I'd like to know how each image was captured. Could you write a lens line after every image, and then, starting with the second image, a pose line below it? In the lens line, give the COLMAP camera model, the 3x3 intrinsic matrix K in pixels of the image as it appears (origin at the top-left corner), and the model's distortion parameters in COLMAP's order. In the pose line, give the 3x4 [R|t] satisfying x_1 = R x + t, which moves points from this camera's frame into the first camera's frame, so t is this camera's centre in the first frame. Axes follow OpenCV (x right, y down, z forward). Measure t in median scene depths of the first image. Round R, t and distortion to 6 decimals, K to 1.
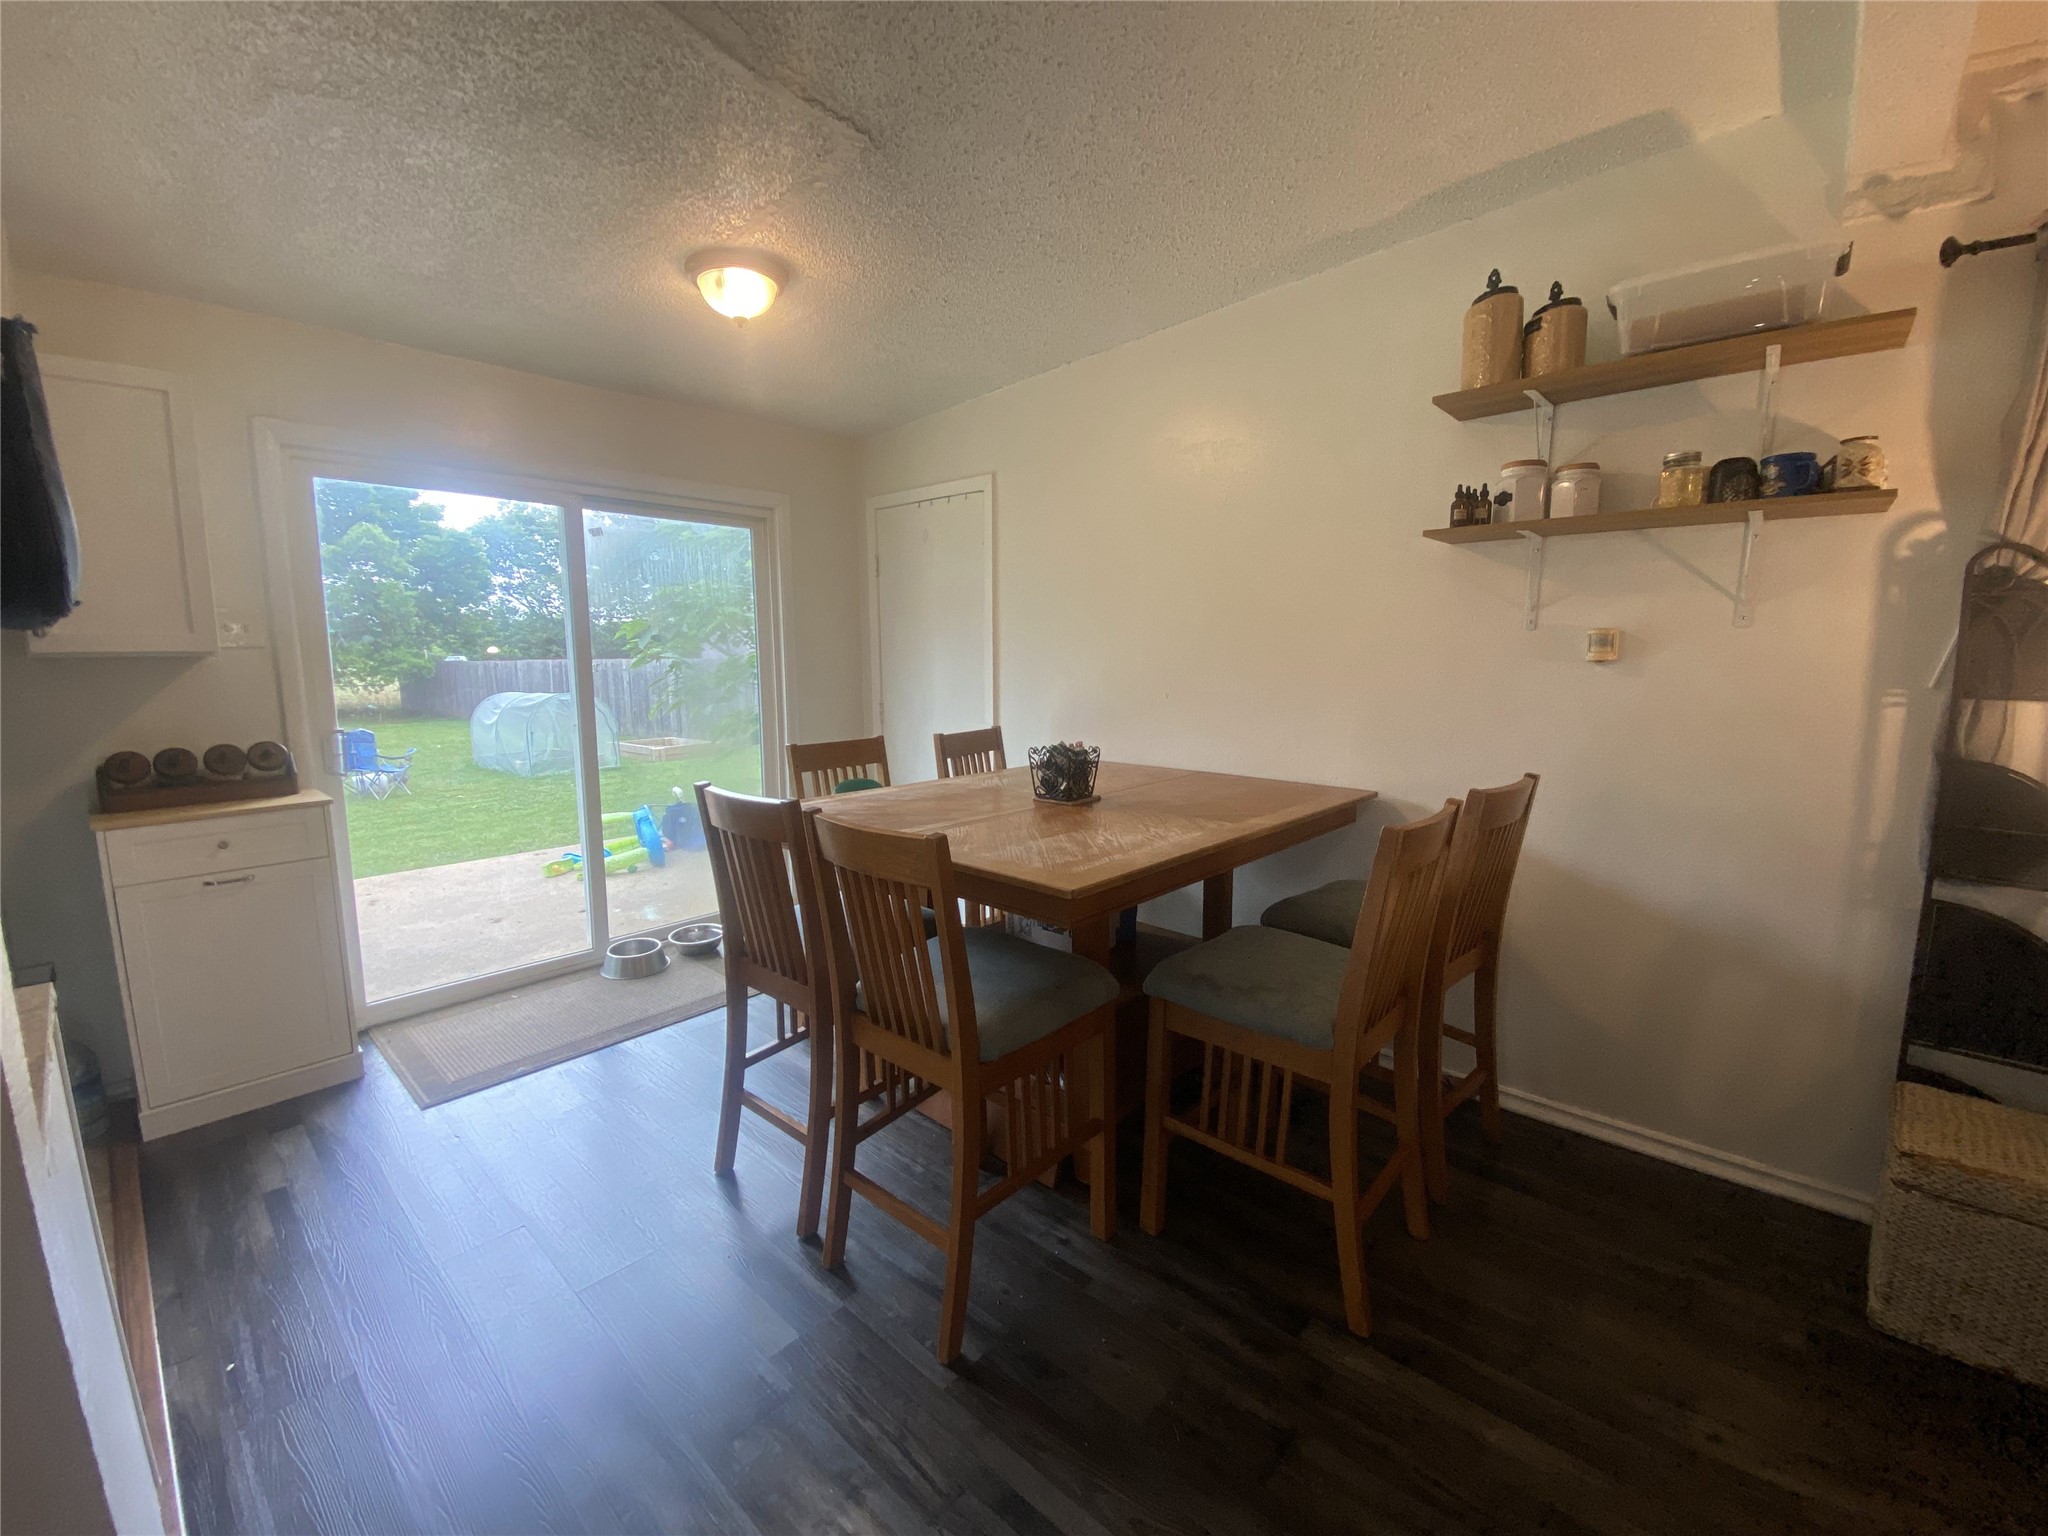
lens RADIAL K [[823.8, 0, 1024.7], [0, 823.8, 763.0], [0, 0, 1]] dist [0.042219, -0.039360]
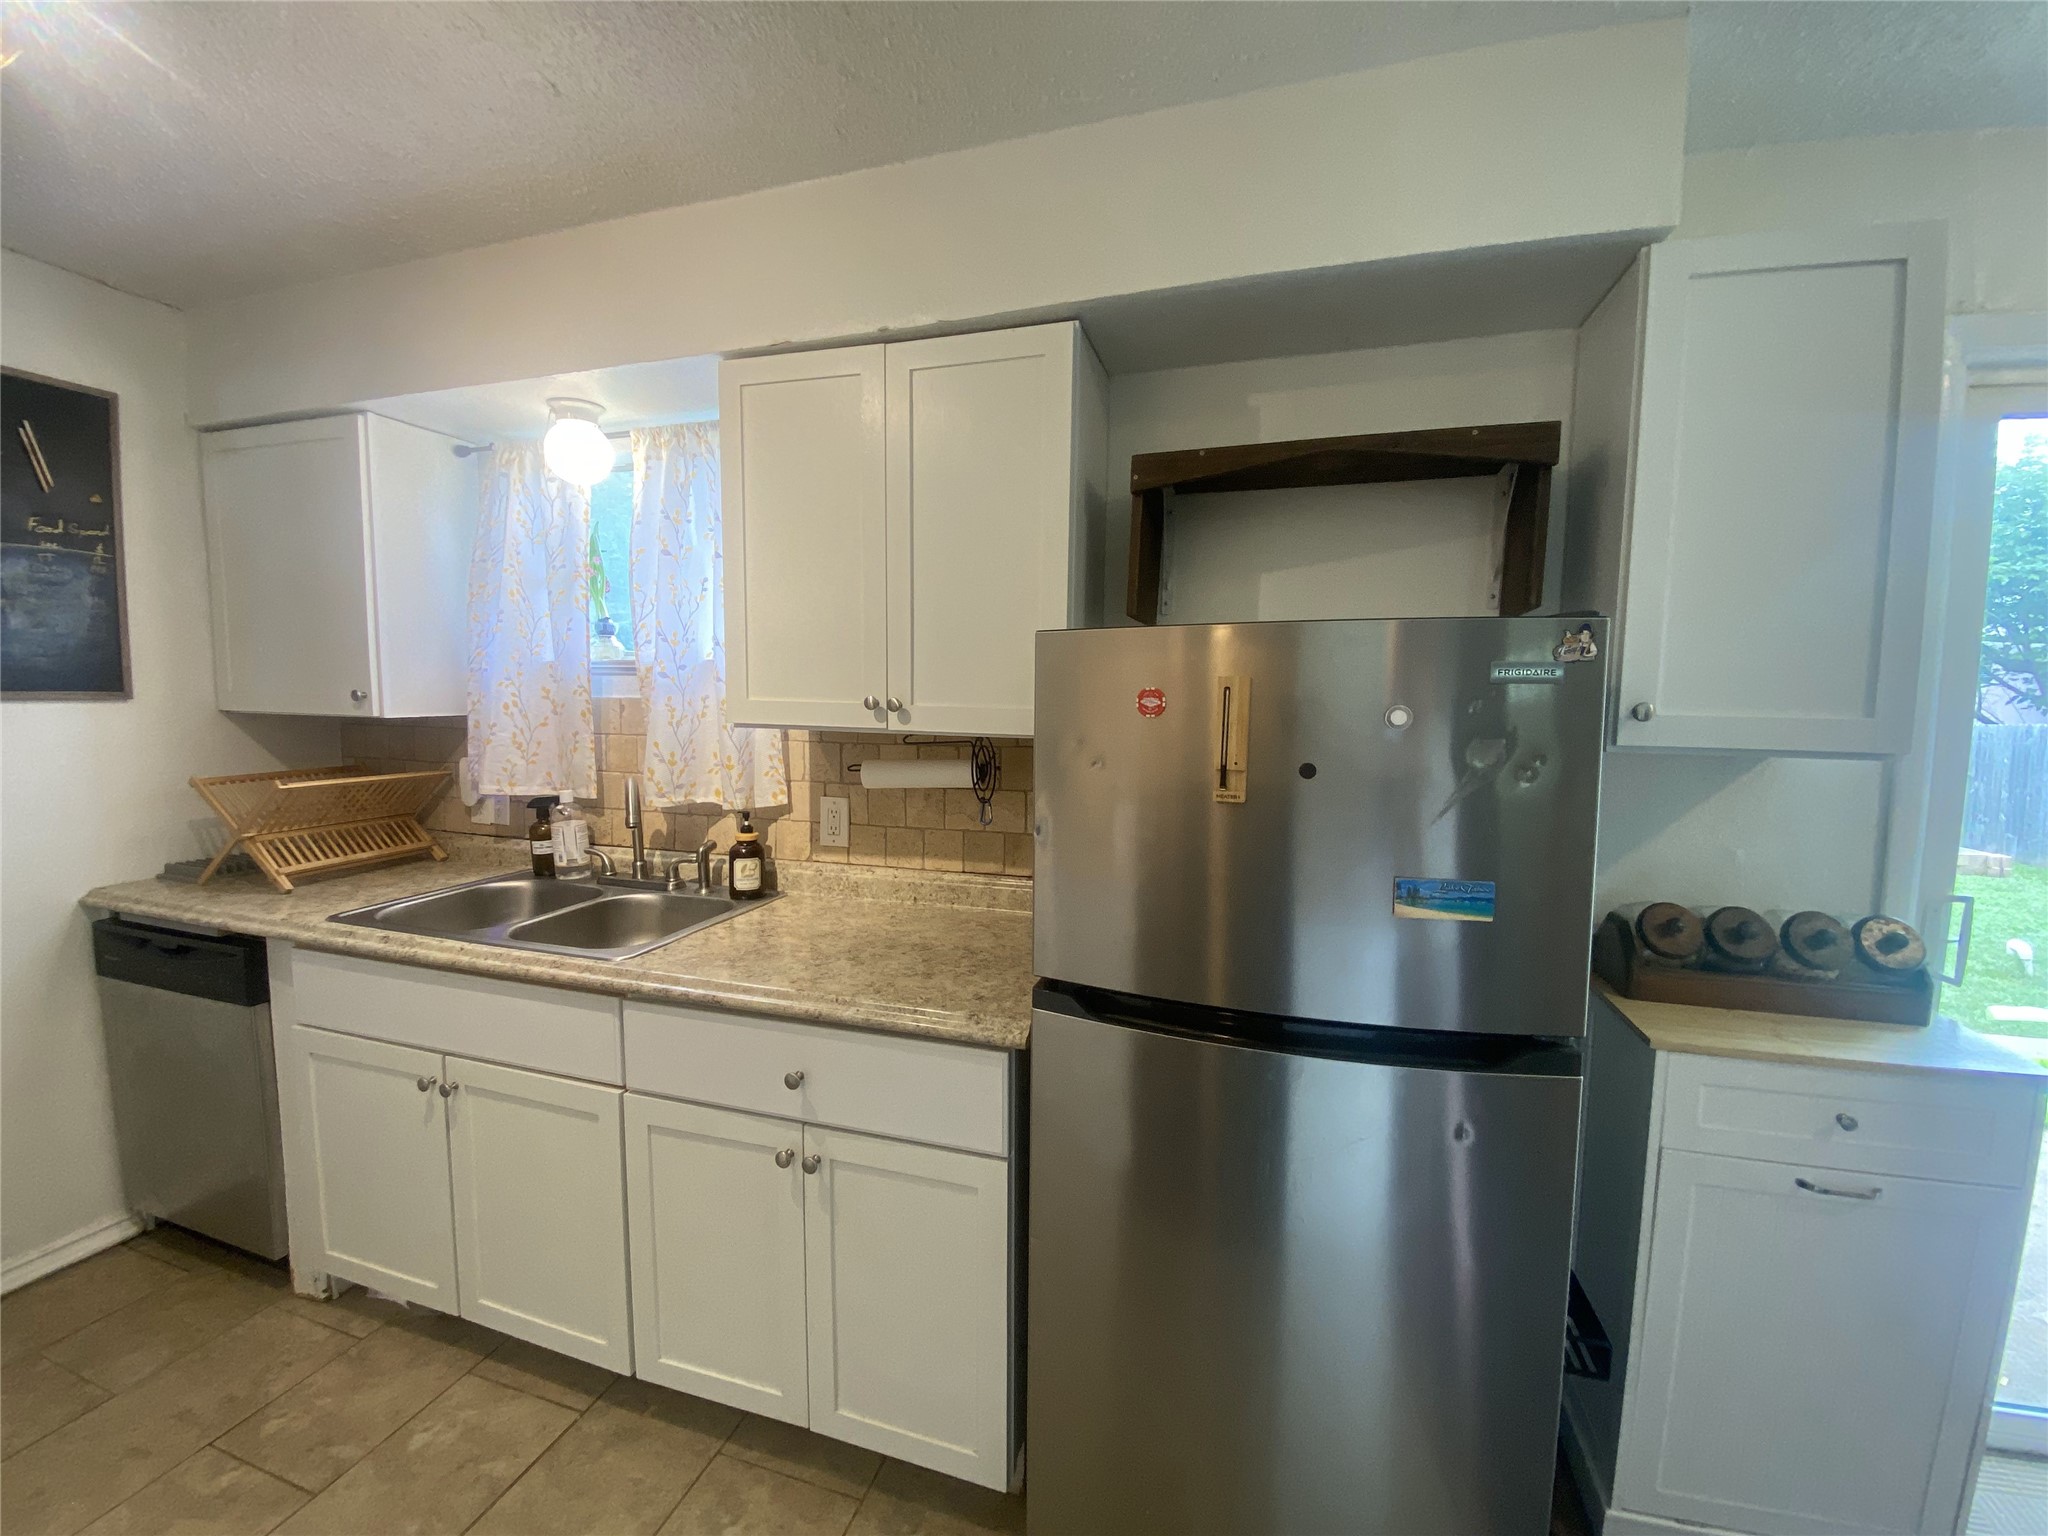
lens RADIAL K [[831.7, 0, 1046.3], [0, 831.7, 759.9], [0, 0, 1]] dist [0.015980, -0.020690]
pose [[0.435952, 0.078040, -0.896580, -0.782289], [-0.130555, 0.991179, 0.022794, -0.076235], [0.890450, 0.107116, 0.442296, 0.316488]]
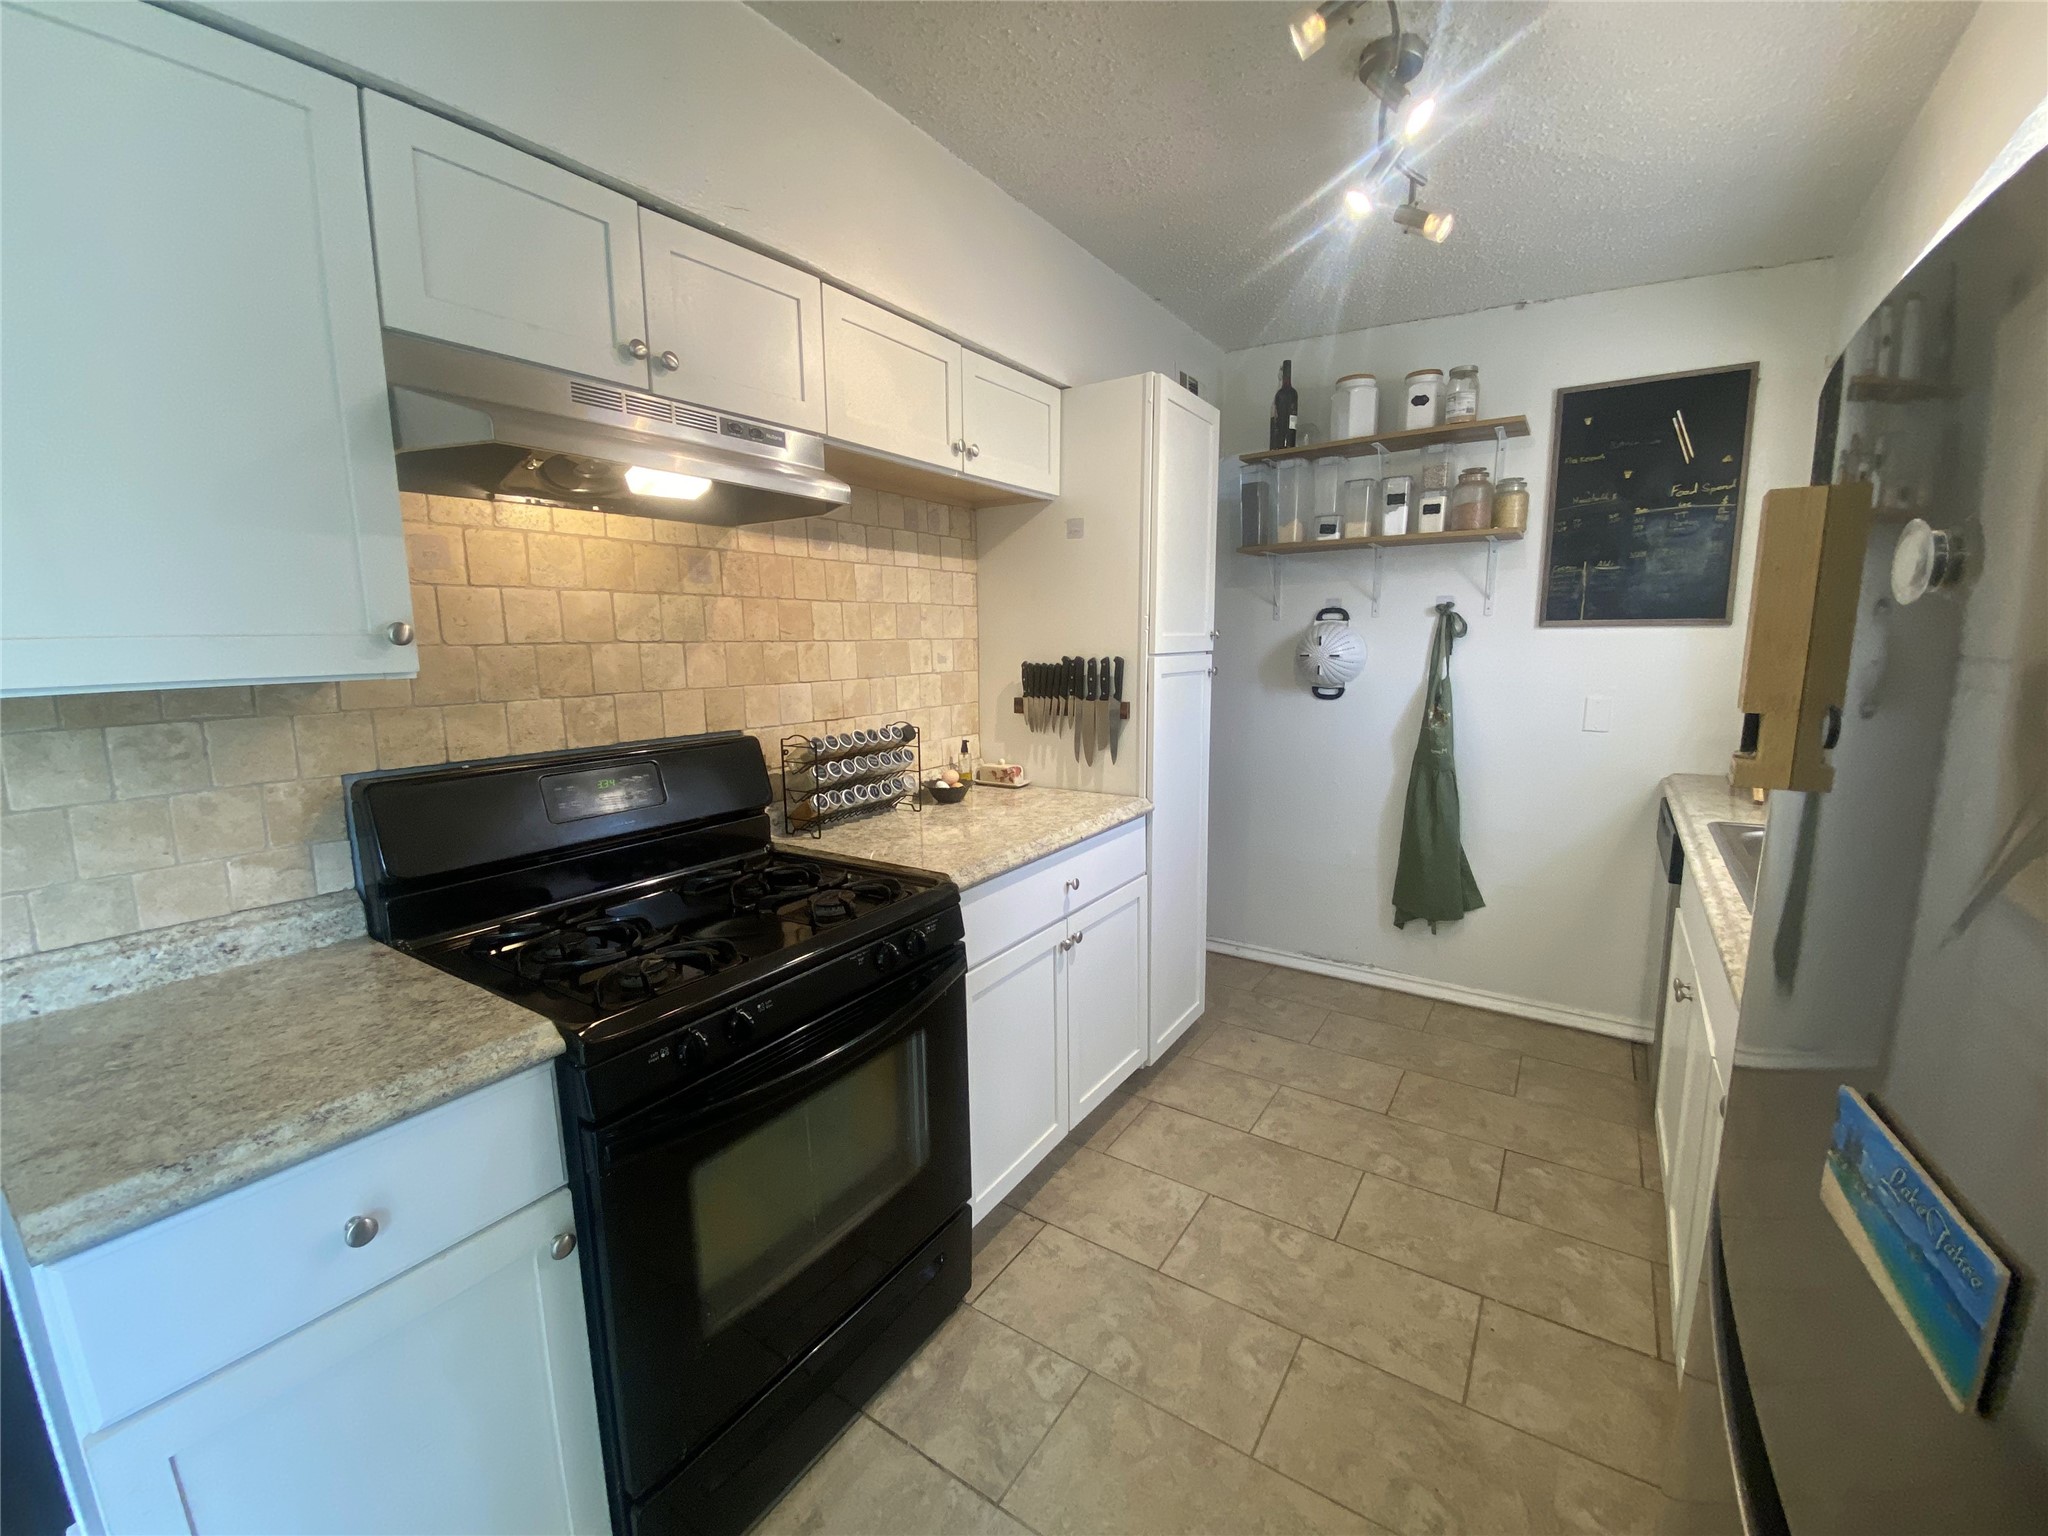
lens RADIAL K [[827.9, 0, 1024.0], [0, 827.9, 768.0], [0, 0, 1]] dist [0.013758, -0.018201]
pose [[-0.990091, 0.031989, -0.136732, -0.961537], [-0.008103, 0.959070, 0.283054, -0.112564], [0.140190, 0.281357, -0.949308, 0.796634]]
